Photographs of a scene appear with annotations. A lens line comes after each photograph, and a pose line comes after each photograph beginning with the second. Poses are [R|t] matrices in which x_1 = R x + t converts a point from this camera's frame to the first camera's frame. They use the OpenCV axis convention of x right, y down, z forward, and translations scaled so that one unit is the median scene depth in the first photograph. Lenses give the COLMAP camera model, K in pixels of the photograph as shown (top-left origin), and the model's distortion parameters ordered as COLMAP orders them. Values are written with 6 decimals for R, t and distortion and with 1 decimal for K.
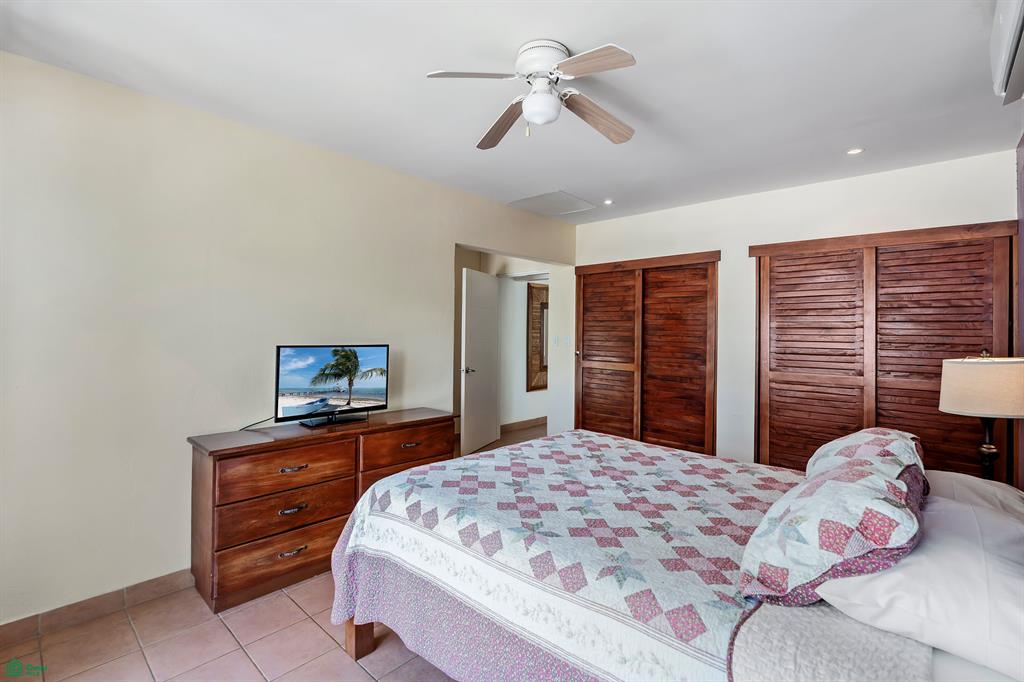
lens RADIAL K [[464.3, 0, 509.9], [0, 464.3, 333.8], [0, 0, 1]] dist [0.002412, 0.001909]
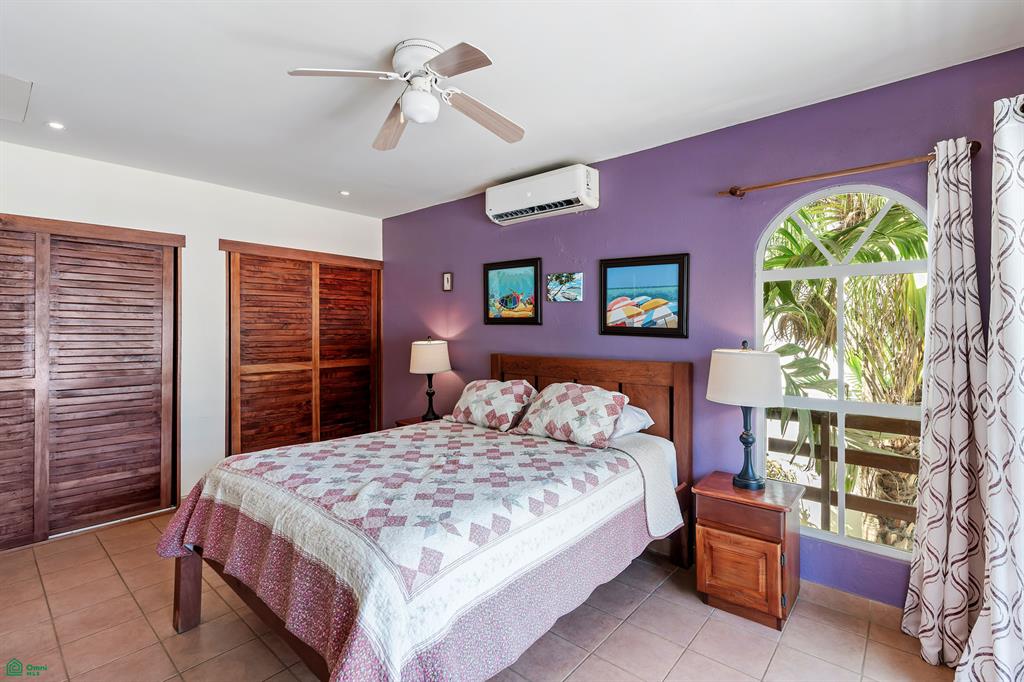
lens RADIAL K [[464.3, 0, 509.1], [0, 464.3, 335.2], [0, 0, 1]] dist [0.002412, 0.001909]
pose [[-0.012531, -0.026494, 0.999570, -1.011450], [0.005320, 0.999633, 0.026563, -0.021428], [-0.999907, 0.005651, -0.012386, 0.884905]]
